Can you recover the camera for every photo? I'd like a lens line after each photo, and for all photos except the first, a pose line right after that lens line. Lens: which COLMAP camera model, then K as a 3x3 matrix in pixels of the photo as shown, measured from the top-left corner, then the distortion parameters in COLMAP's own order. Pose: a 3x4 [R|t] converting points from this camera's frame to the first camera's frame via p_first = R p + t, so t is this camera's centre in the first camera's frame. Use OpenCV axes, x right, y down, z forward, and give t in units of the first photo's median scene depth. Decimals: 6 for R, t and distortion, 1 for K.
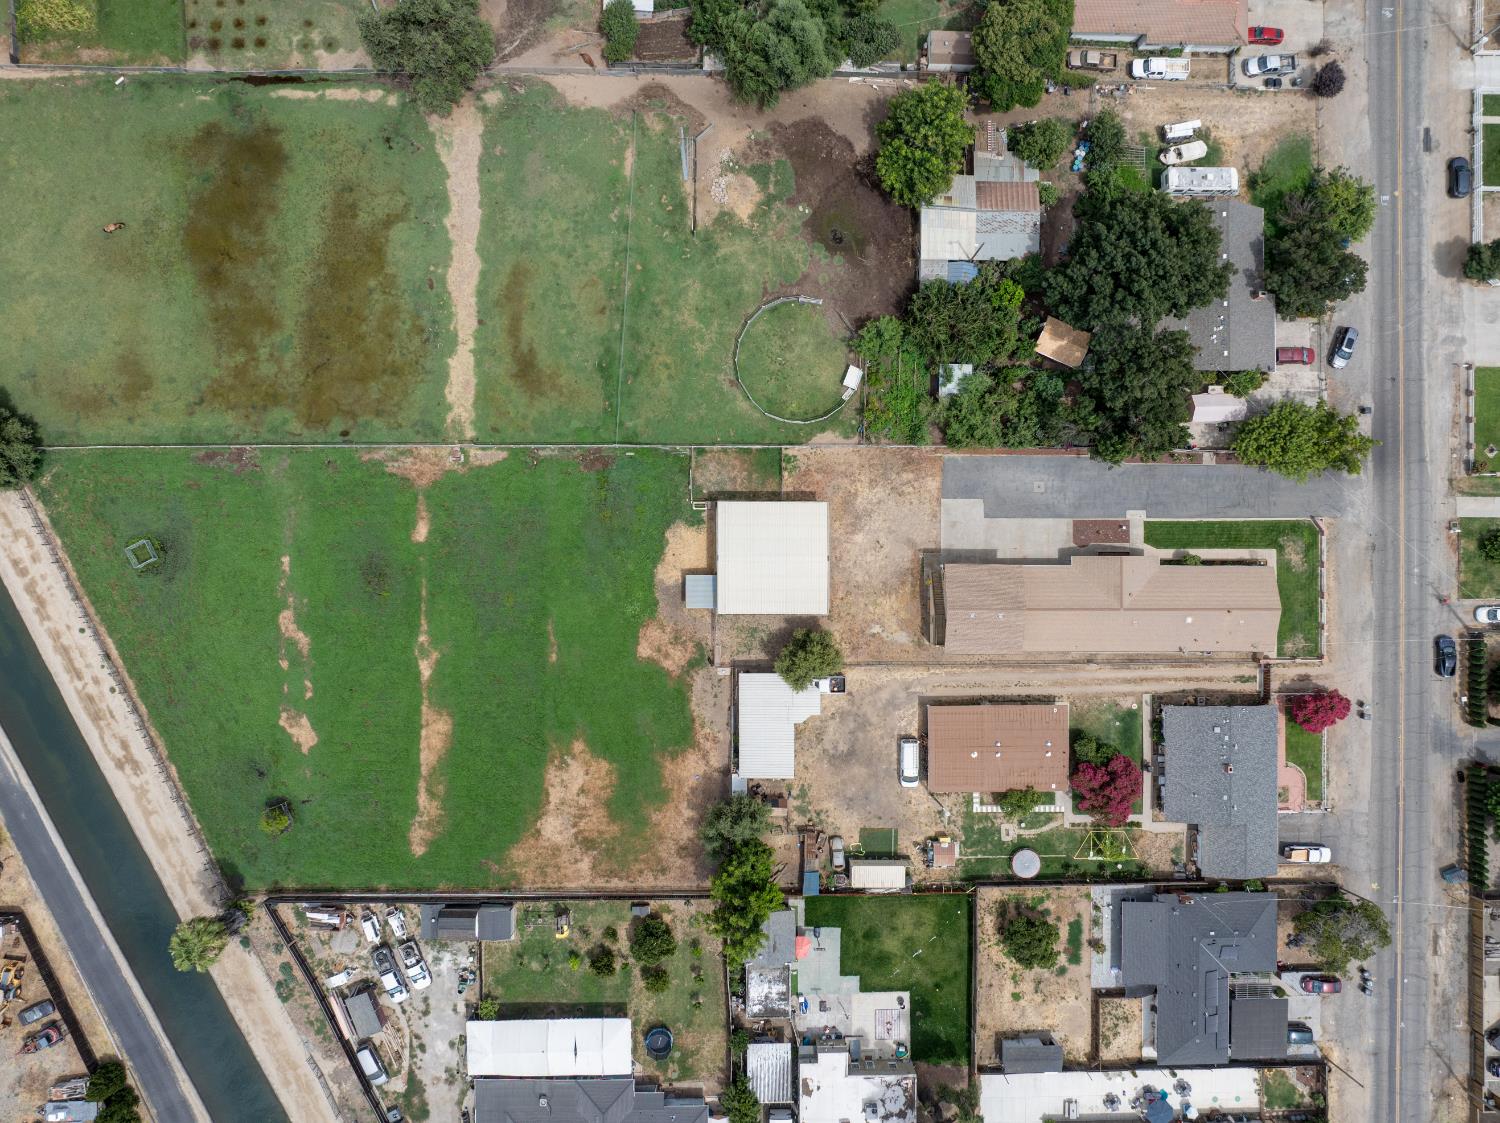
lens RADIAL K [[1052.0, 0, 746.6], [0, 1052.0, 565.7], [0, 0, 1]] dist [-0.040941, 0.019999]
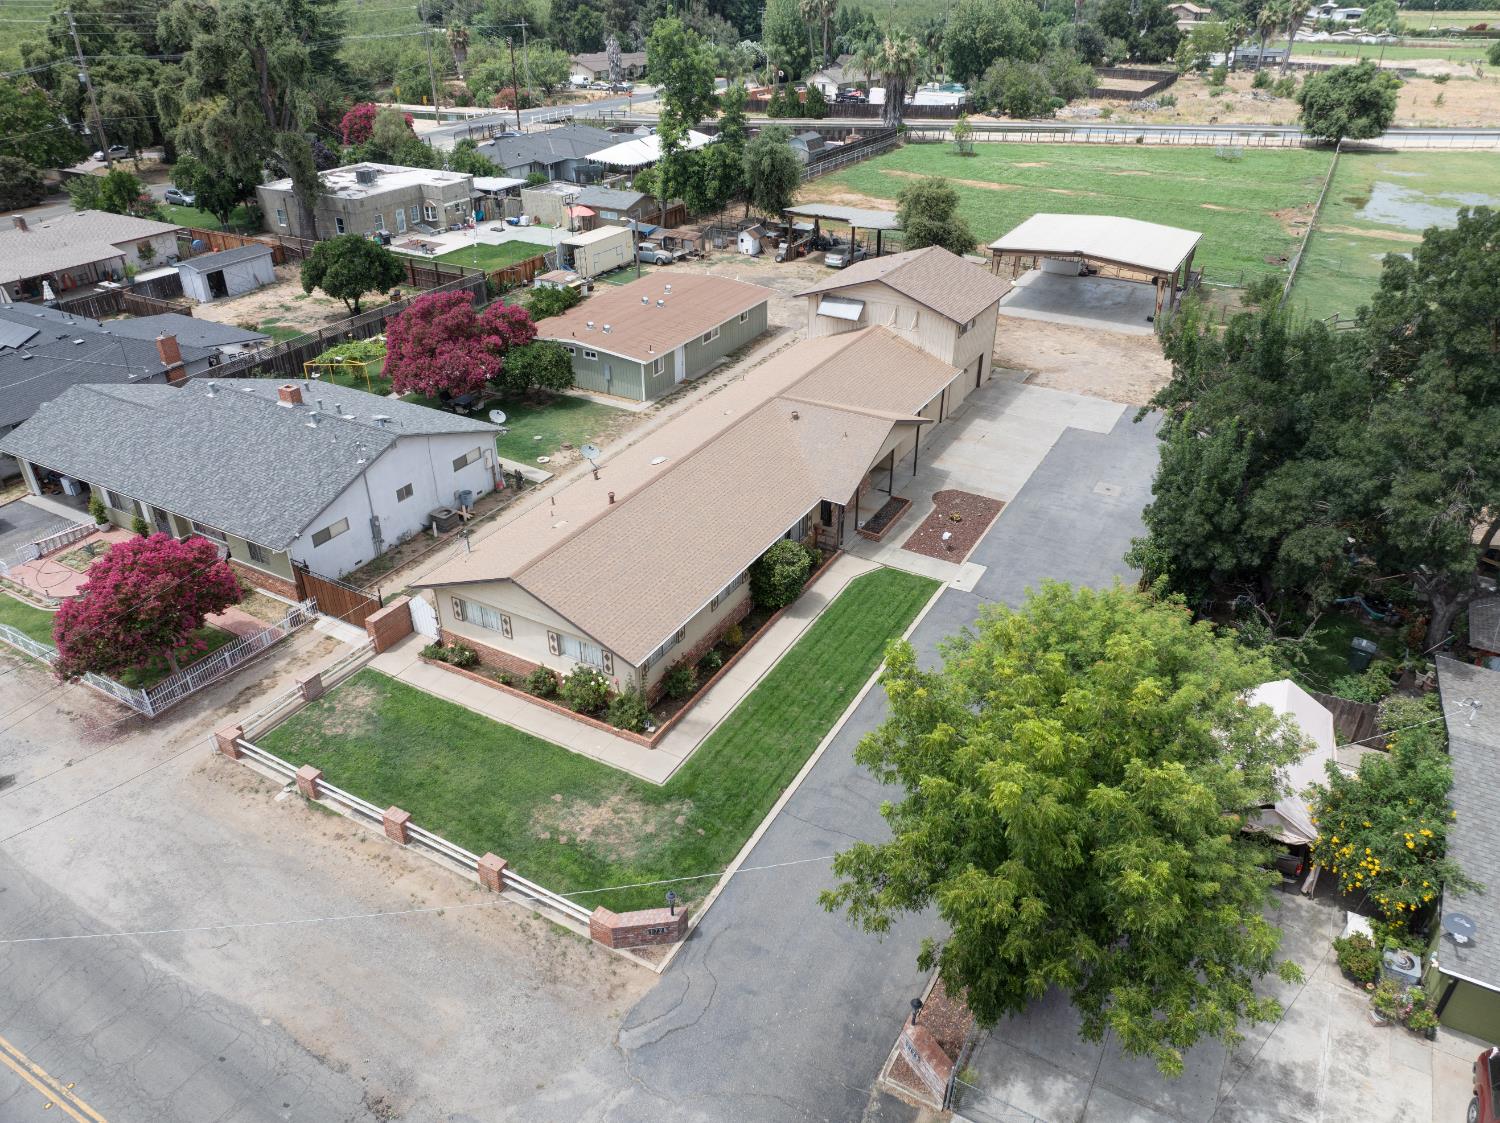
lens RADIAL K [[1052.0, 0, 755.0], [0, 1052.0, 567.1], [0, 0, 1]] dist [-0.040941, 0.019999]
pose [[-0.482451, 0.424530, -0.766169, 0.679485], [-0.875898, -0.240370, 0.418359, -0.133784], [-0.006558, 0.872924, 0.487811, 0.828043]]
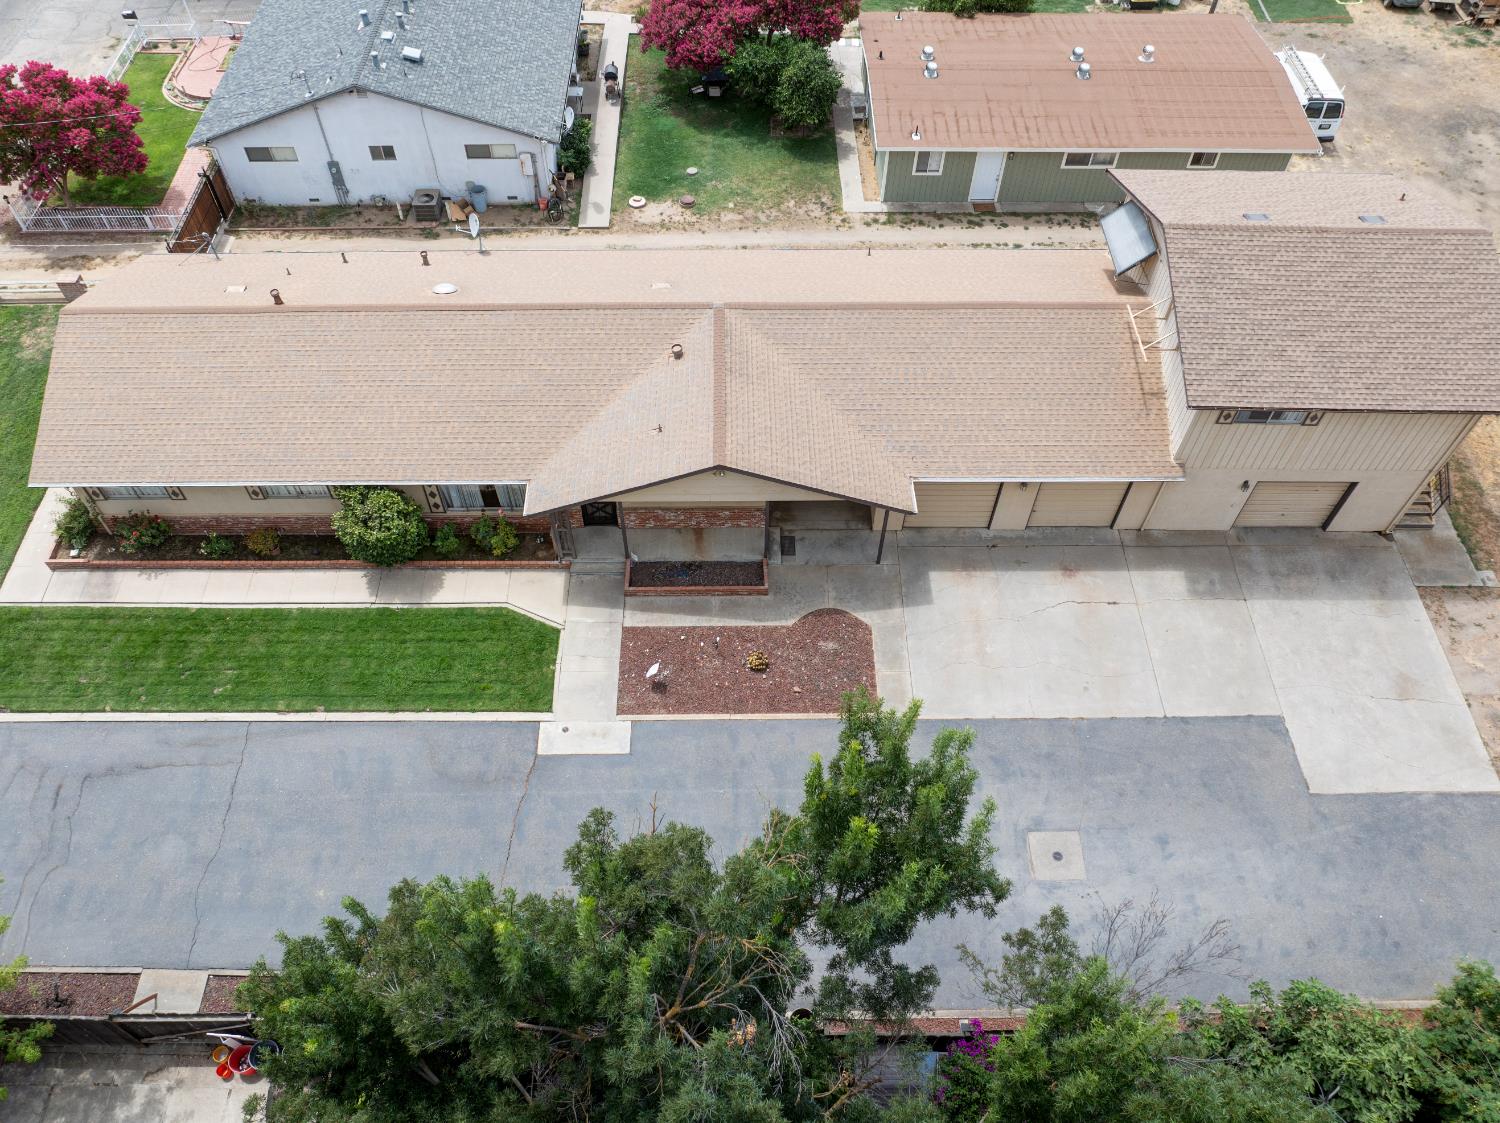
lens RADIAL K [[1080.8, 0, 735.8], [0, 1080.8, 588.4], [0, 0, 1]] dist [-0.043929, 0.005681]
pose [[-0.999652, -0.009006, -0.024812, 0.348139], [-0.007424, -0.806122, 0.591702, -0.156406], [-0.025330, 0.591680, 0.805775, 0.805140]]
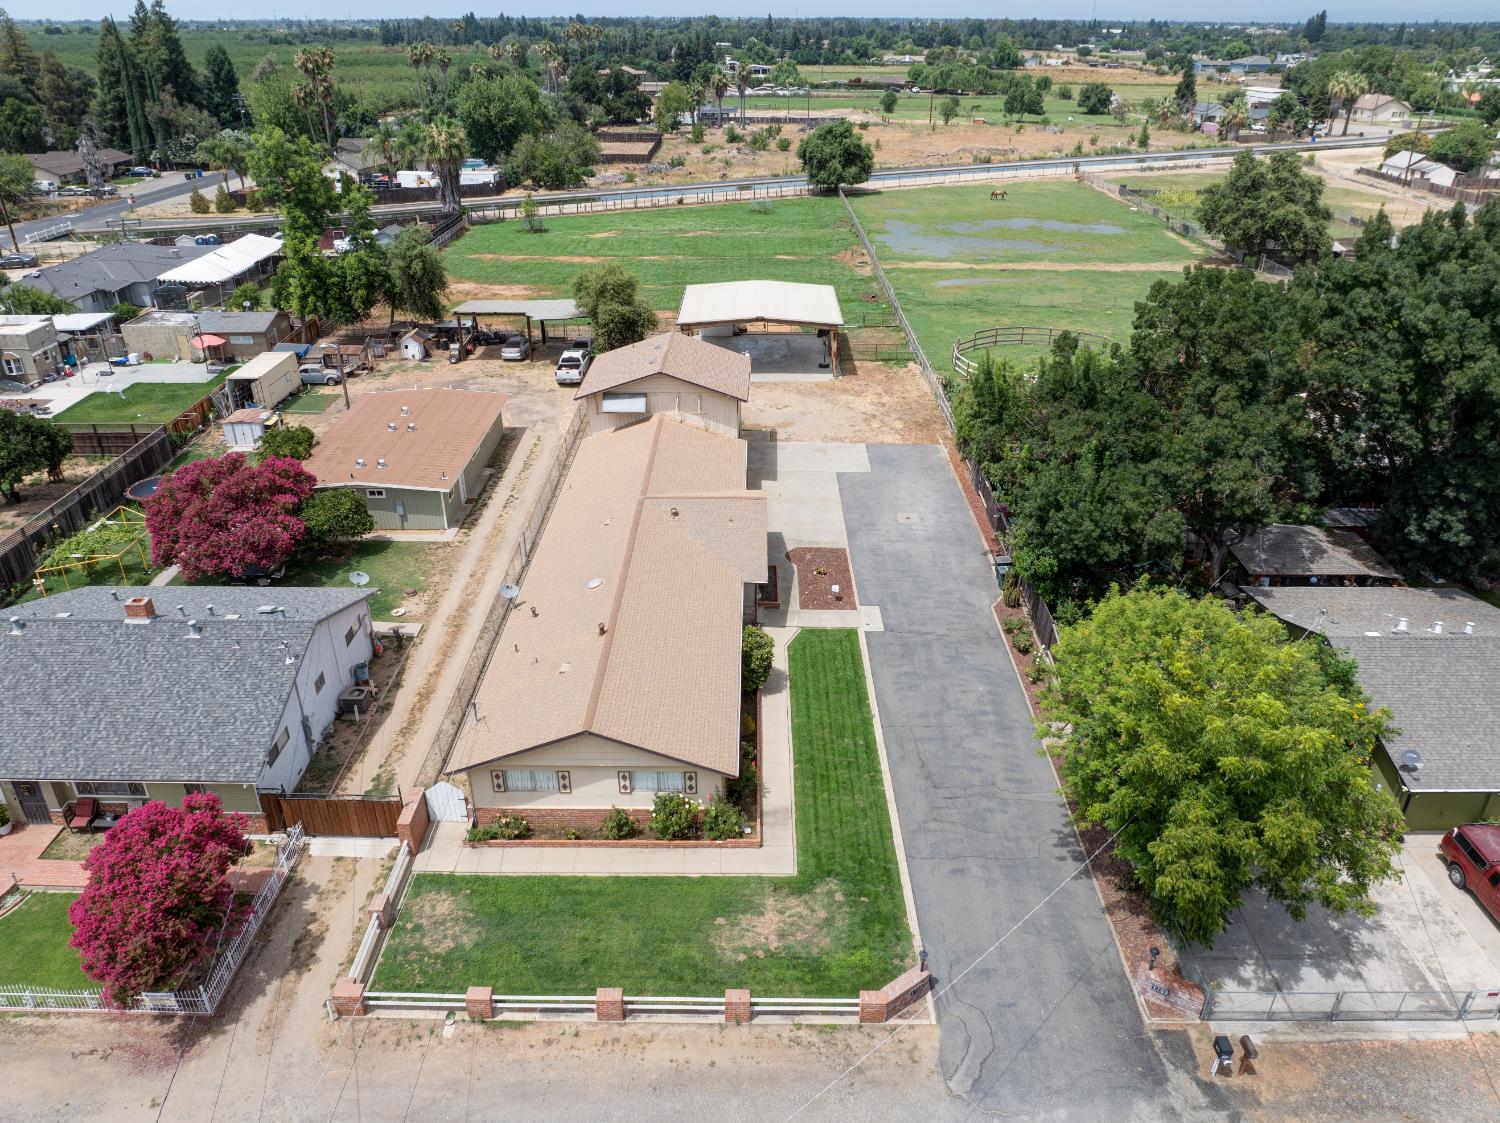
lens RADIAL K [[1052.0, 0, 754.7], [0, 1052.0, 569.3], [0, 0, 1]] dist [-0.040941, 0.019999]
pose [[-0.002119, 0.448726, -0.893667, 0.727243], [-0.999963, 0.006511, 0.005641, -0.006501], [0.008350, 0.893646, 0.448695, 0.804689]]
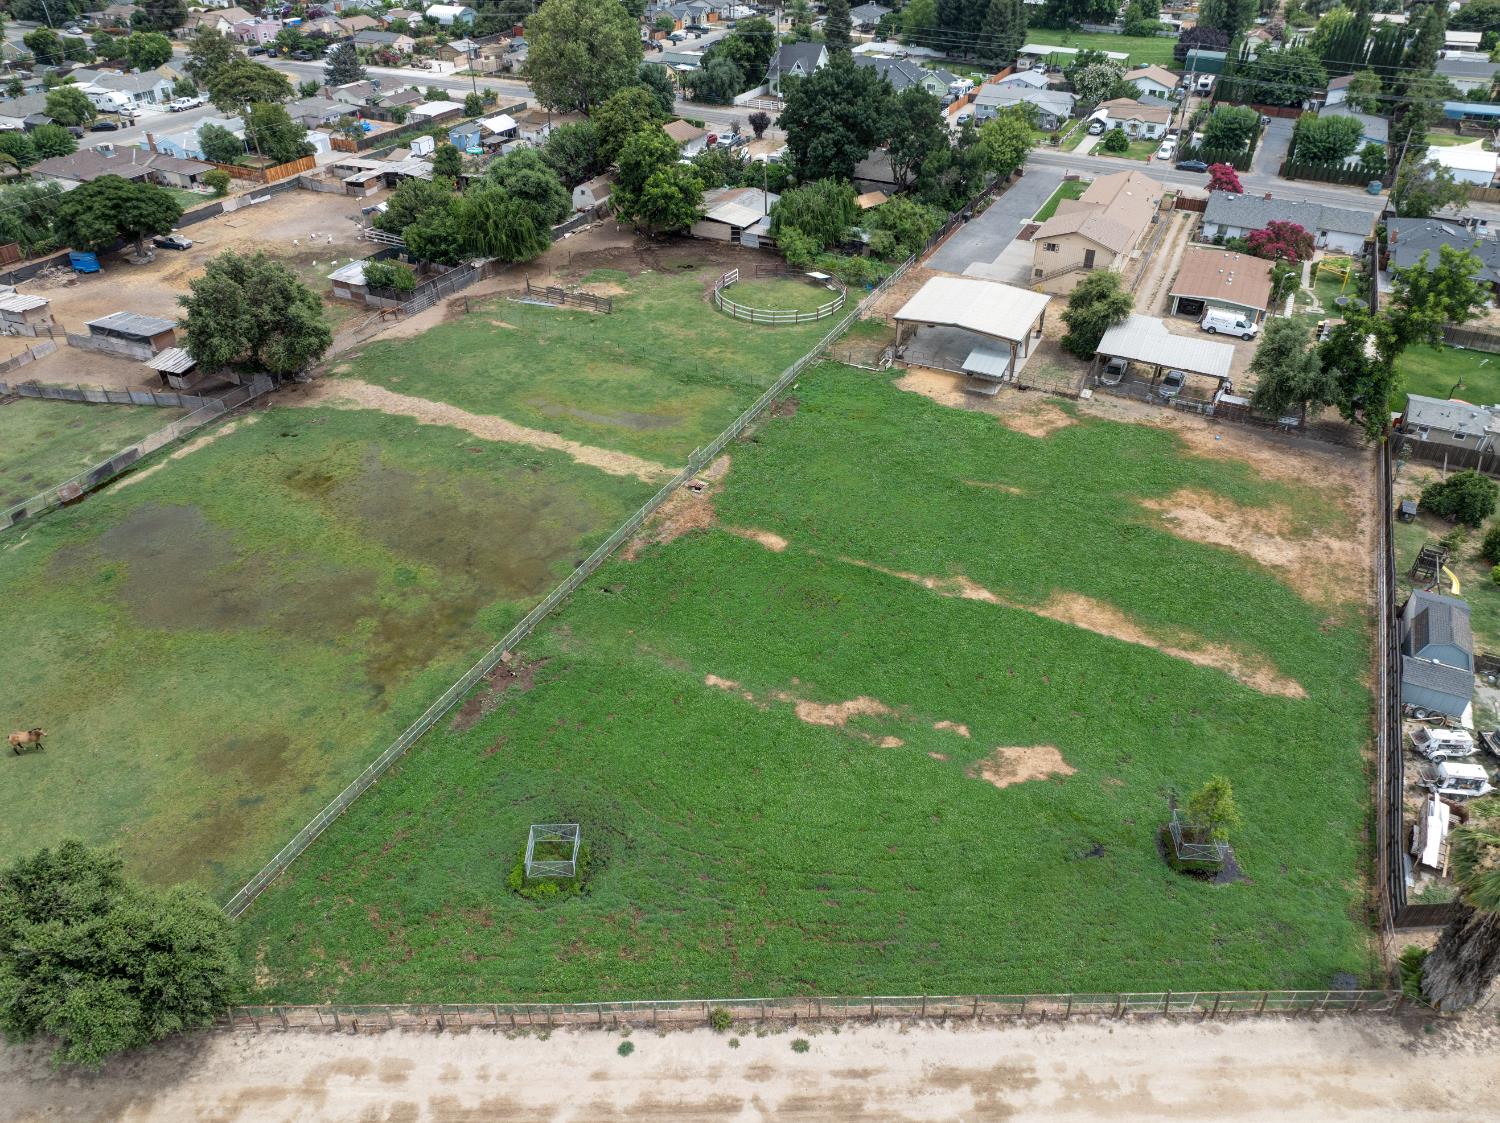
lens RADIAL K [[1052.0, 0, 755.1], [0, 1052.0, 562.5], [0, 0, 1]] dist [-0.040941, 0.019999]
pose [[0.441434, -0.536919, 0.718926, -0.788018], [0.897268, 0.270222, -0.349128, 0.188709], [-0.006817, 0.799186, 0.601045, 0.613761]]
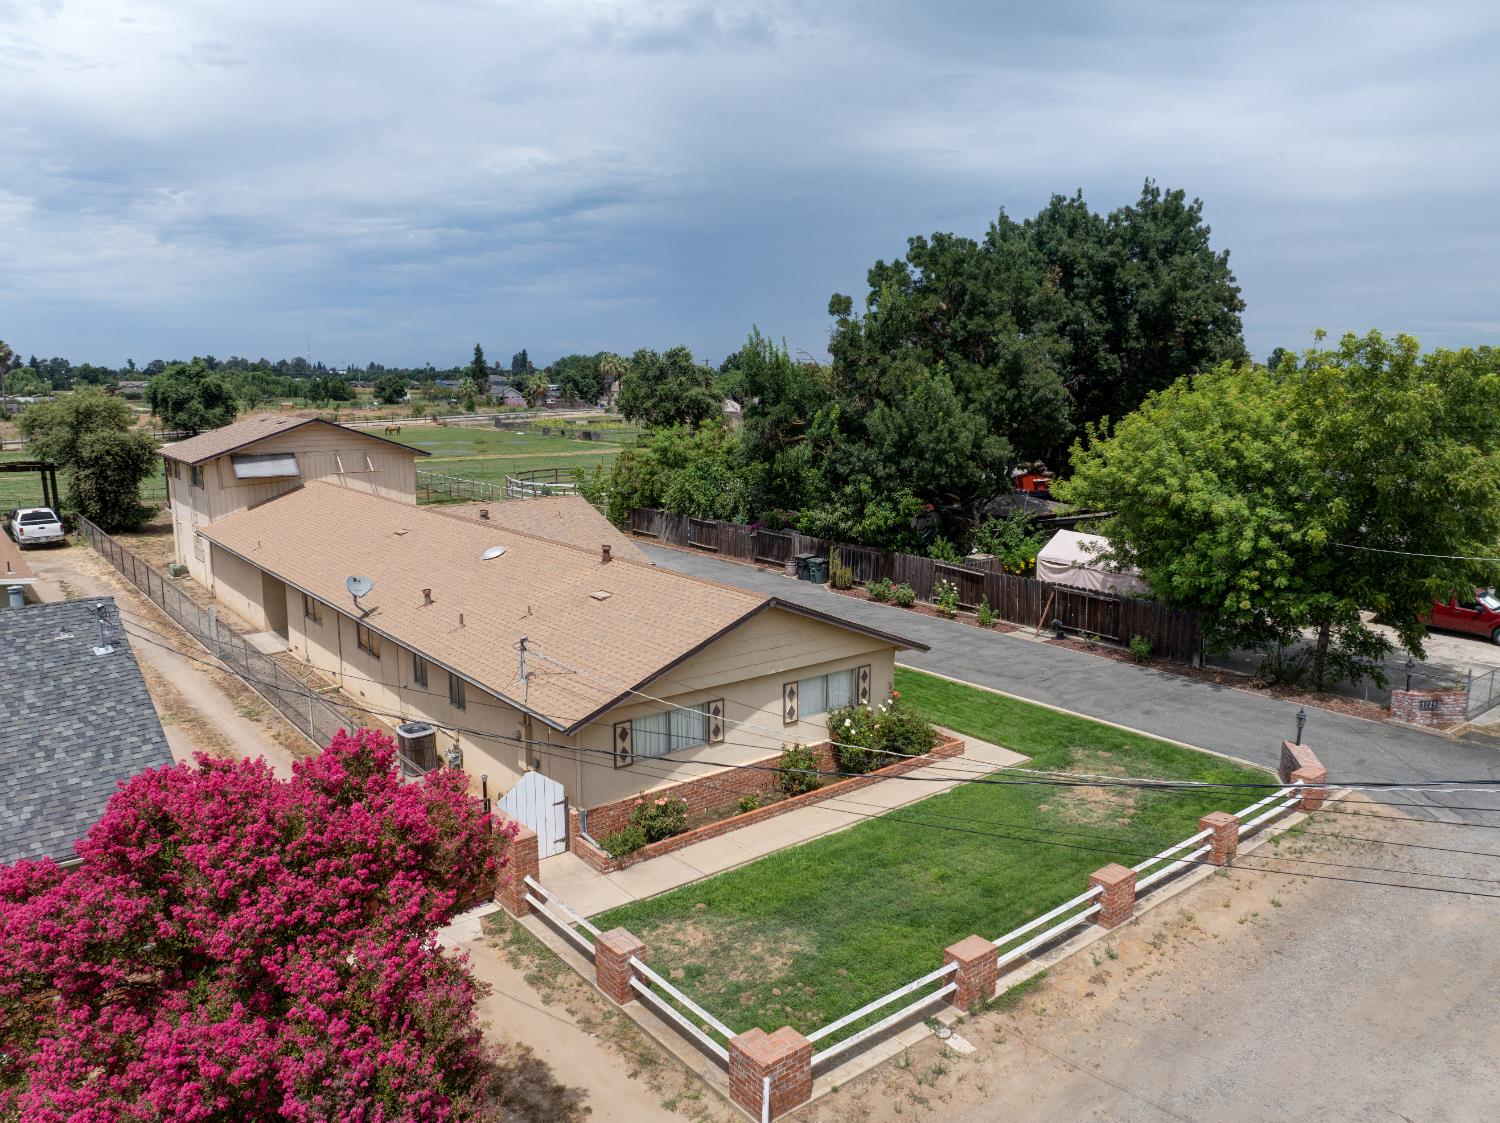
lens RADIAL K [[1052.0, 0, 757.5], [0, 1052.0, 557.3], [0, 0, 1]] dist [-0.040941, 0.019999]
pose [[0.633294, 0.112422, -0.765702, 0.631111], [-0.773730, 0.113420, -0.623280, 0.151902], [0.016776, 0.987166, 0.158813, 0.932536]]
